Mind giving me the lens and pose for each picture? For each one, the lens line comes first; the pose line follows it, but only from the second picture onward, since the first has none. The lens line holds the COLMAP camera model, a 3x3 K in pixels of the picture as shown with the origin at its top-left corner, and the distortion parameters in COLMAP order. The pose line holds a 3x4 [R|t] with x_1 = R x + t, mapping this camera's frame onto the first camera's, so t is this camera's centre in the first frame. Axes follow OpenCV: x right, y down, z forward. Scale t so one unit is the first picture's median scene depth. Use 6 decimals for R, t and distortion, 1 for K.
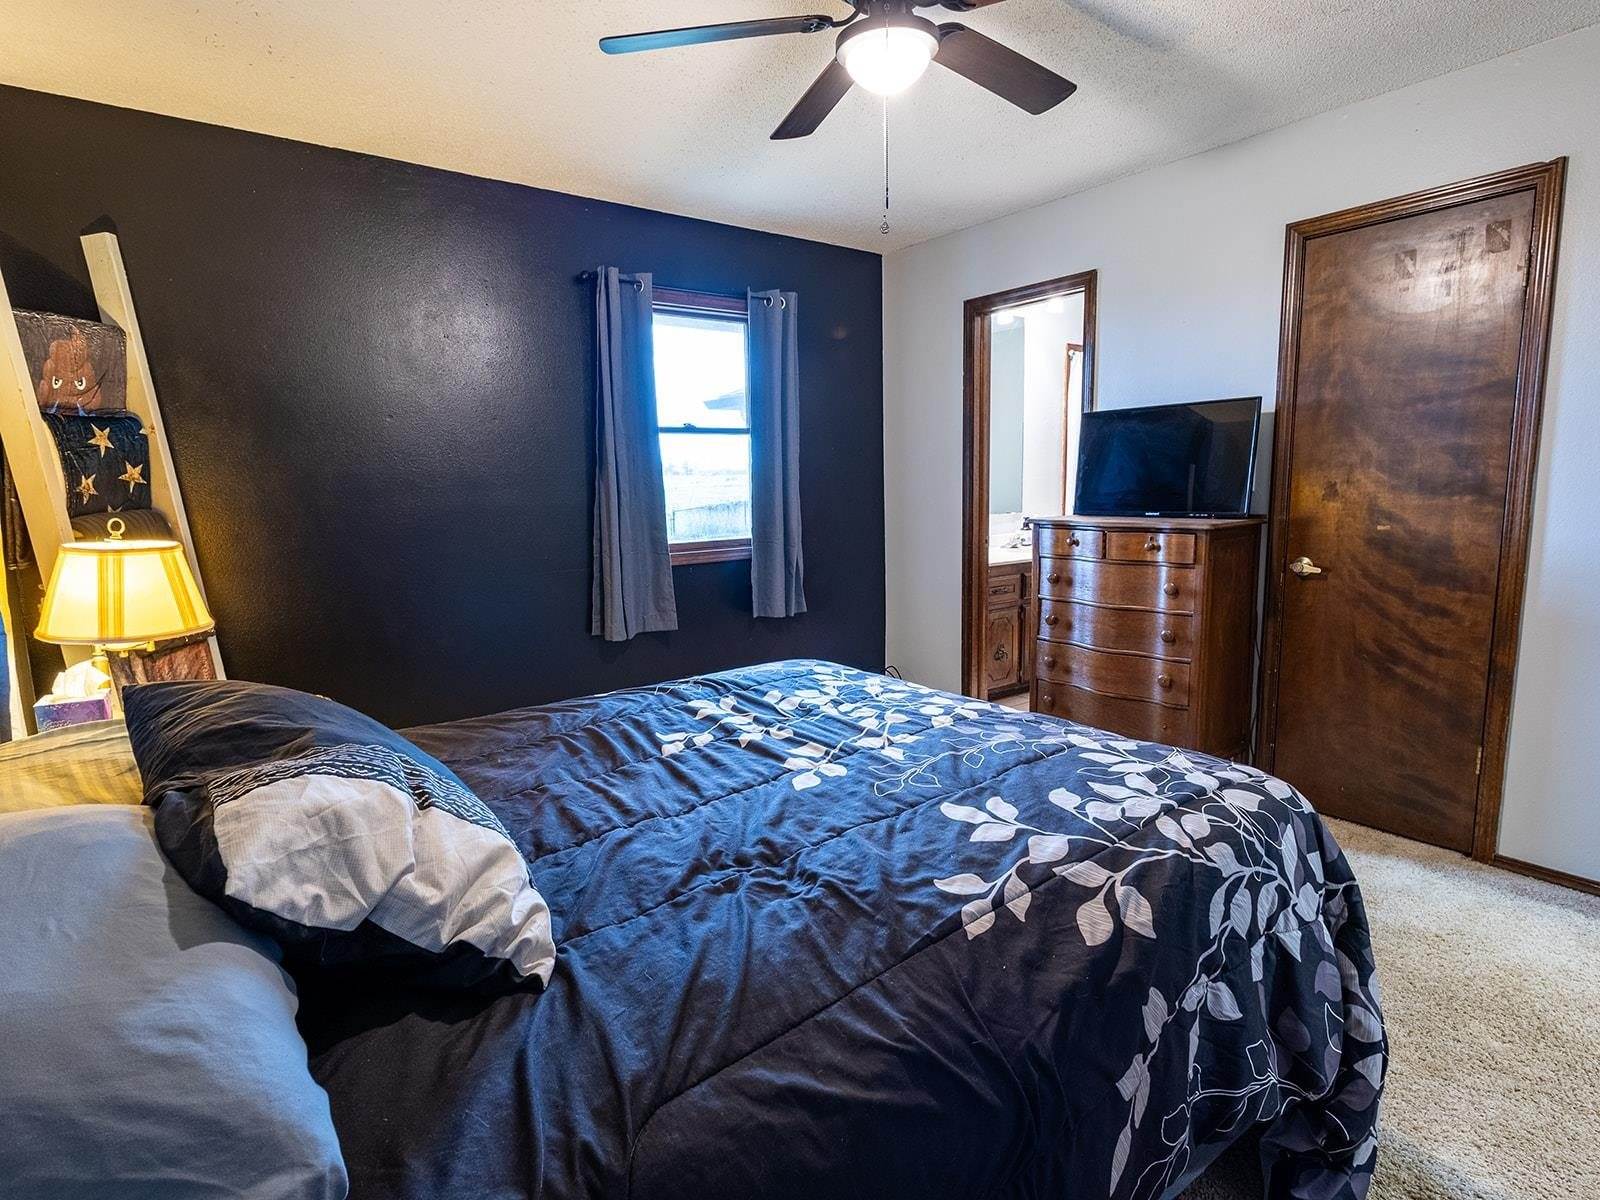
lens RADIAL K [[845.5, 0, 795.4], [0, 845.5, 597.6], [0, 0, 1]] dist [0.007400, -0.000652]
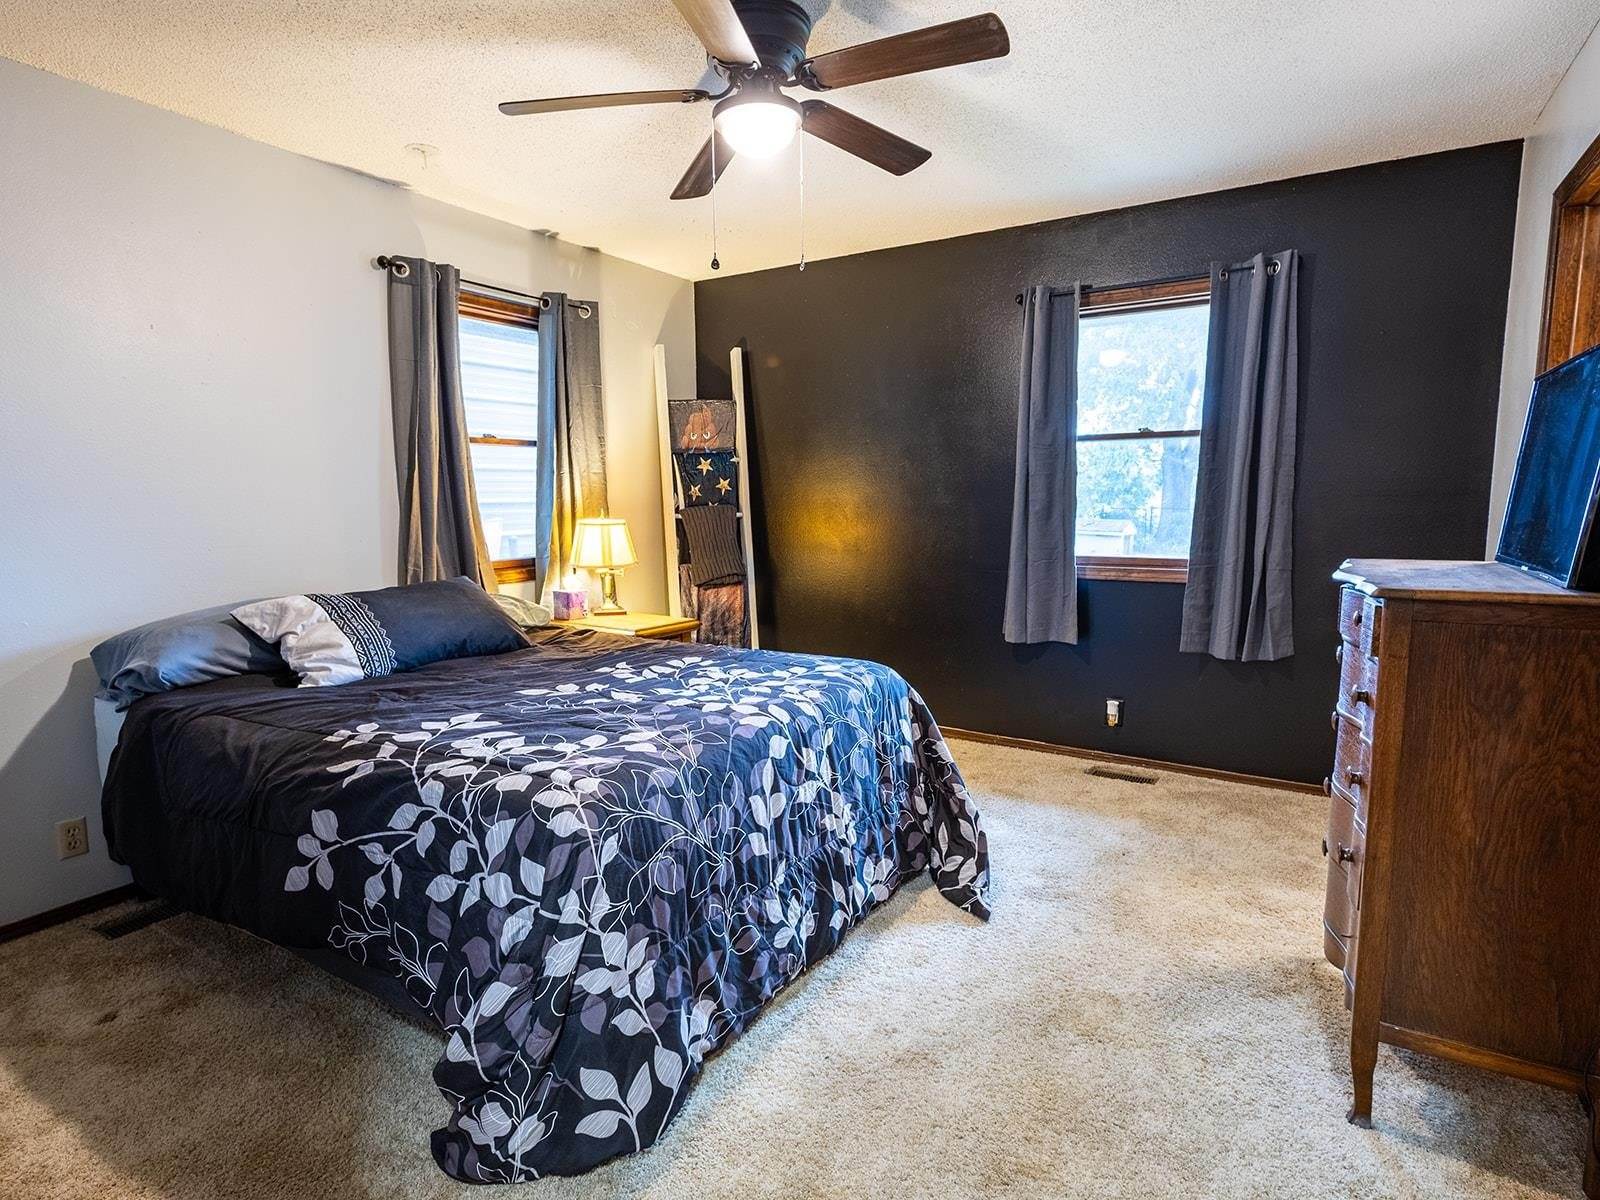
lens RADIAL K [[845.5, 0, 794.6], [0, 845.5, 602.6], [0, 0, 1]] dist [0.007400, -0.000652]
pose [[0.371511, 0.135353, -0.918509, 1.409780], [-0.127604, 0.987371, 0.093888, -0.133432], [0.919618, 0.082325, 0.384090, 0.740617]]
